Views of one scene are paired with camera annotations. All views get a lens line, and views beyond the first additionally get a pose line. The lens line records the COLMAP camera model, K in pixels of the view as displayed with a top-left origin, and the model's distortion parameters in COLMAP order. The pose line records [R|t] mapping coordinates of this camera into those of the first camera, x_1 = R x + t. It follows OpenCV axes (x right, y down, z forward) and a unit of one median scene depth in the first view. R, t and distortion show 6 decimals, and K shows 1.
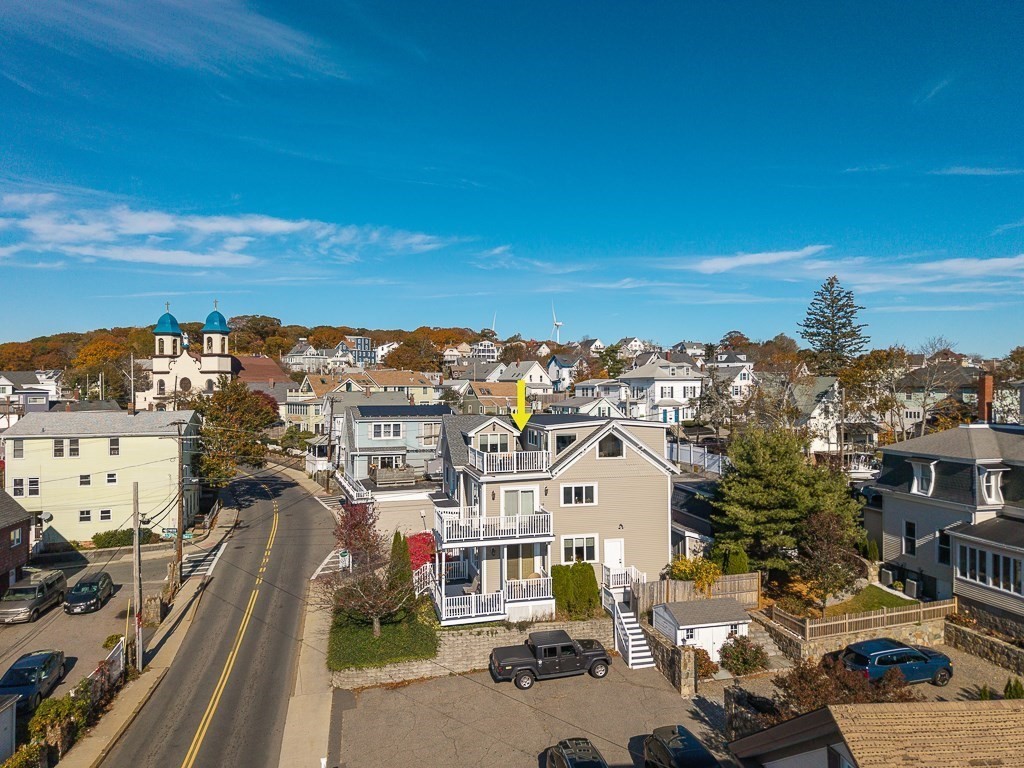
lens RADIAL K [[698.4, 0, 513.6], [0, 698.4, 375.1], [0, 0, 1]] dist [0.044472, -0.025575]
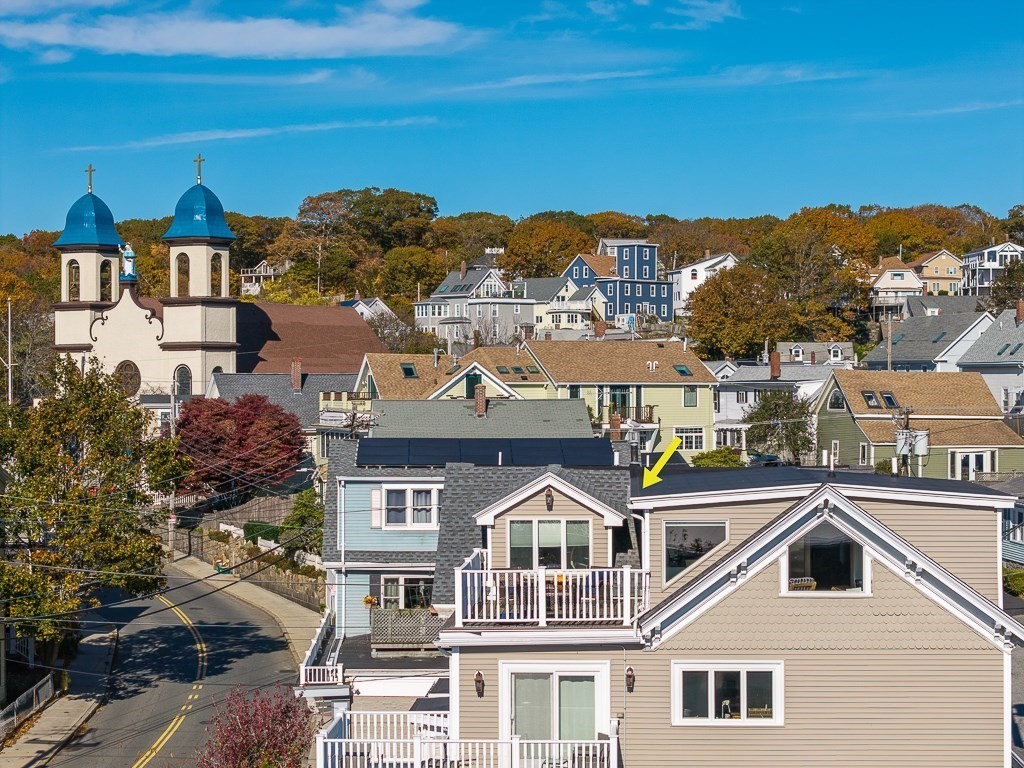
lens RADIAL K [[2068.5, 0, 509.8], [0, 2068.5, 387.2], [0, 0, 1]] dist [0.011366, 0.000000]
pose [[0.950544, -0.000497, -0.310591, 0.218679], [0.006328, 0.999822, 0.017768, -0.002543], [0.310527, -0.018855, 0.950378, -0.018695]]
